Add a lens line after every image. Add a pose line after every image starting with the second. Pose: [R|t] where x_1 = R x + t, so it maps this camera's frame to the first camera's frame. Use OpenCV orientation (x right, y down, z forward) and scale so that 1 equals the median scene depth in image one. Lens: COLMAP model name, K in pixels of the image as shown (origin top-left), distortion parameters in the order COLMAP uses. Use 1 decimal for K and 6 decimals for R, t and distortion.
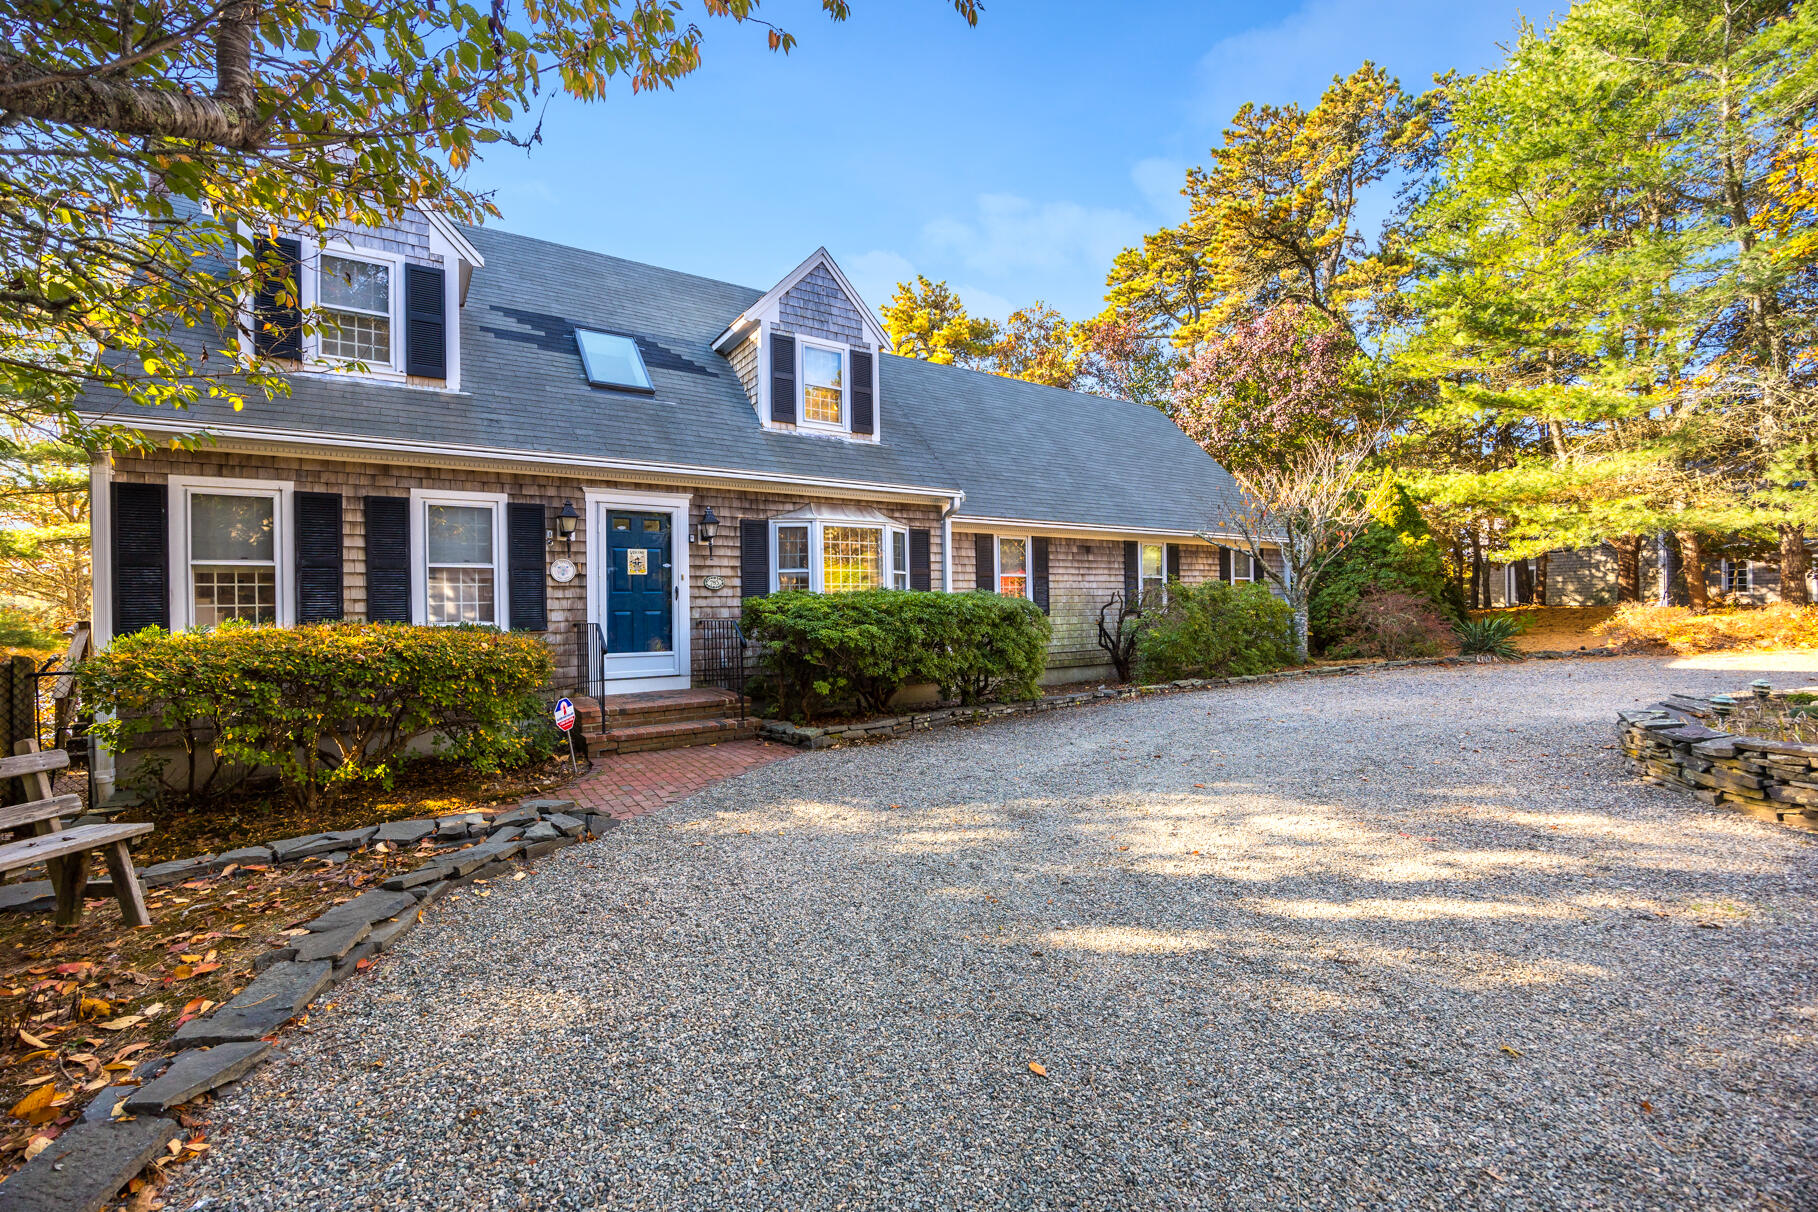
lens RADIAL K [[755.3, 0, 889.2], [0, 755.3, 609.4], [0, 0, 1]] dist [-0.013635, 0.000120]
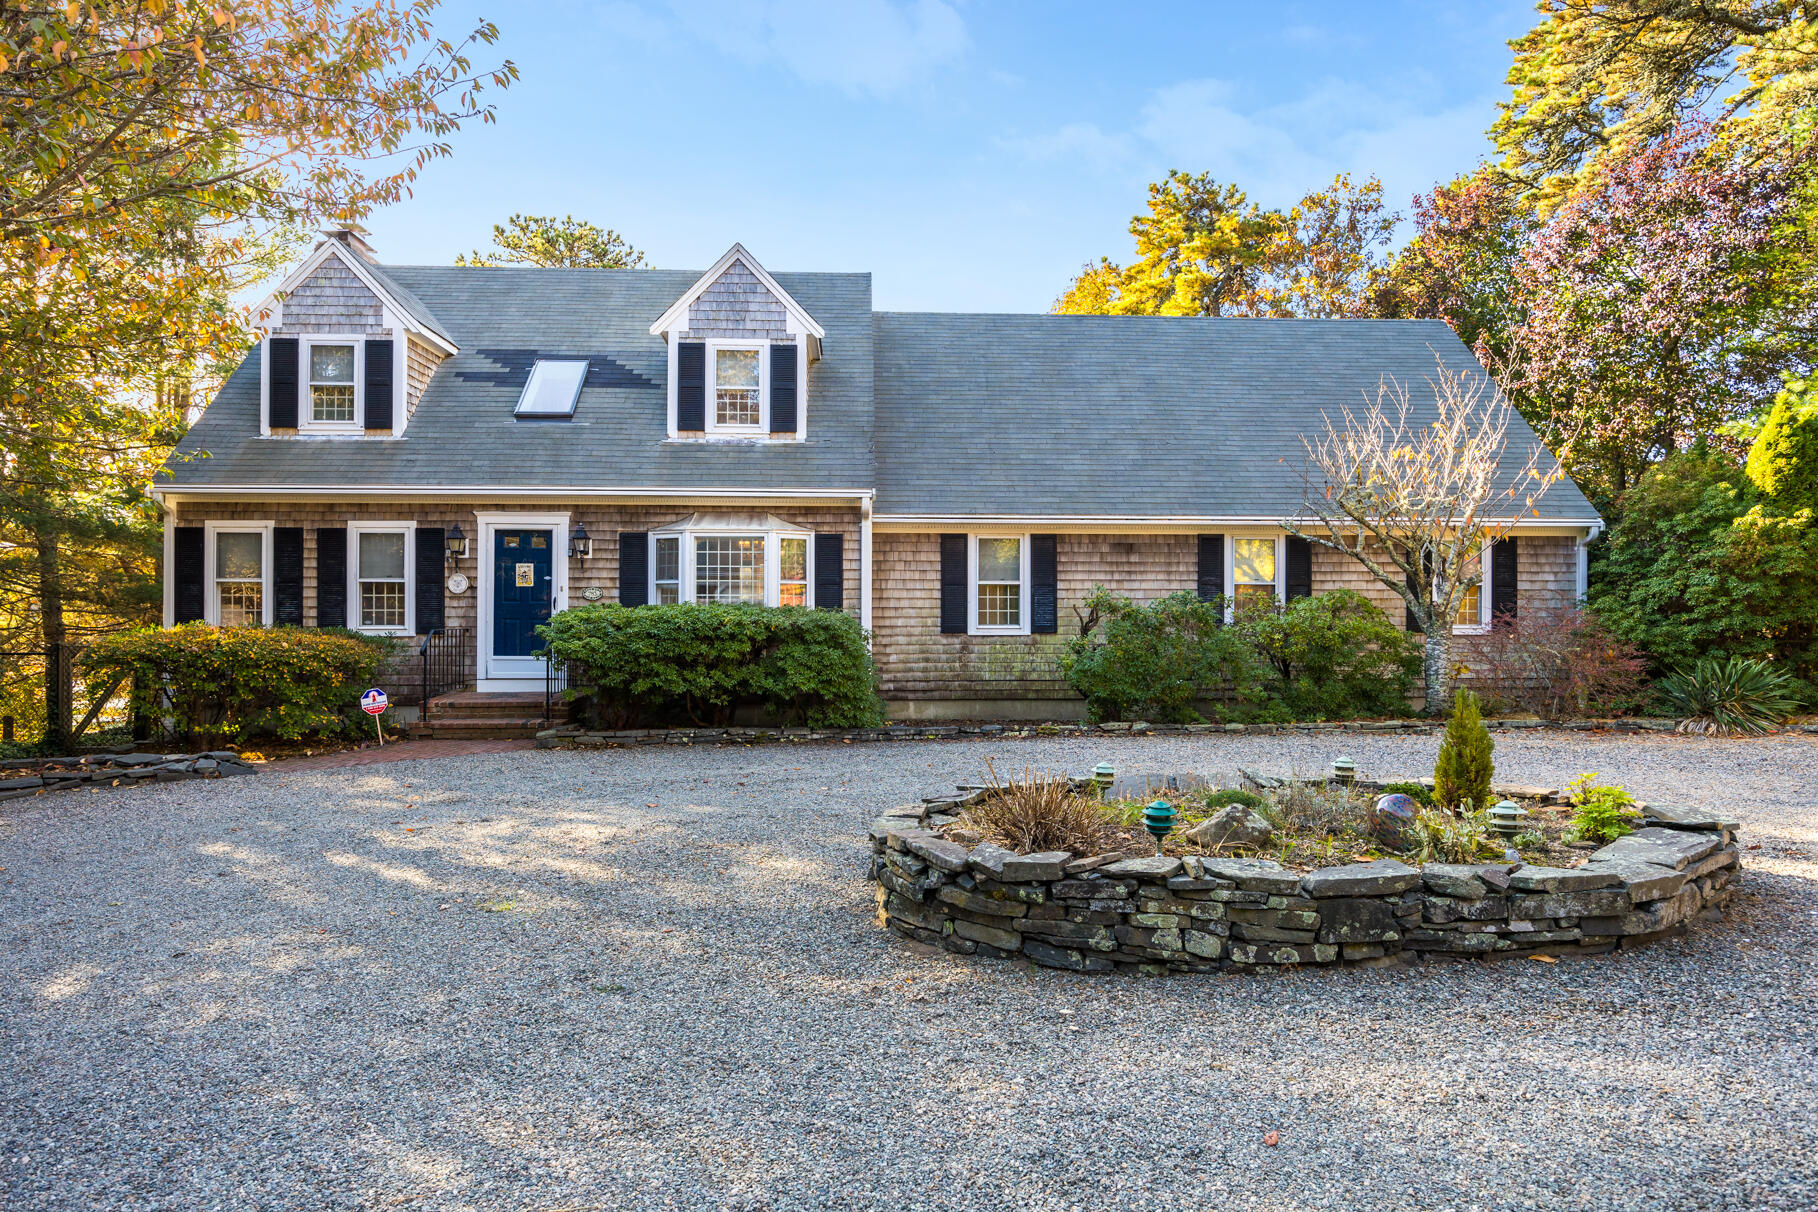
lens RADIAL K [[1020.1, 0, 889.5], [0, 1020.1, 602.7], [0, 0, 1]] dist [-0.006503, 0.000584]
pose [[0.858454, 0.015068, -0.512668, 0.838700], [-0.016760, 0.999859, 0.001323, -0.030603], [0.512616, 0.007457, 0.858586, -0.015981]]
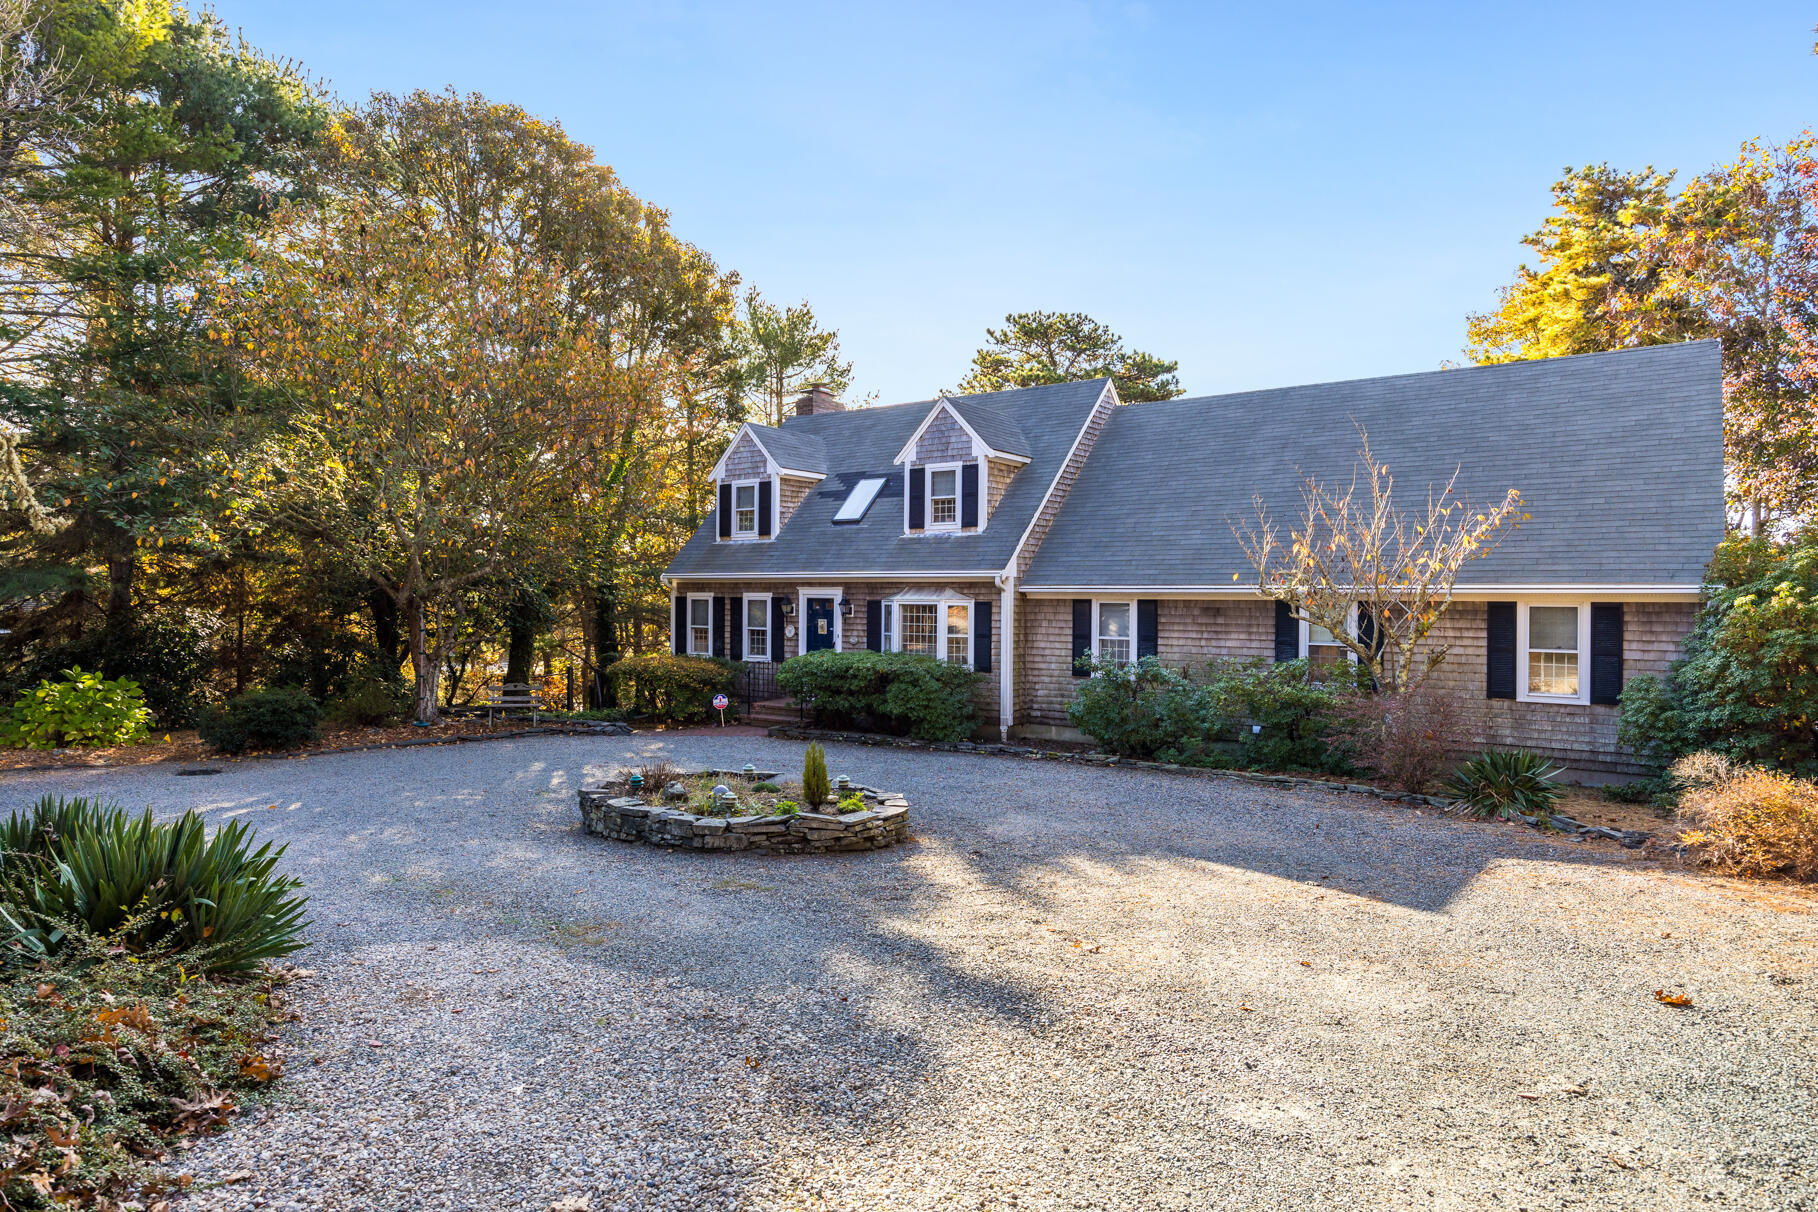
lens RADIAL K [[1020.1, 0, 906.9], [0, 1020.1, 606.2], [0, 0, 1]] dist [-0.006503, 0.000584]
pose [[0.356803, 0.024744, -0.933852, 1.824620], [-0.014889, 0.999673, 0.020800, -0.151513], [0.934061, 0.006483, 0.357054, 0.308956]]
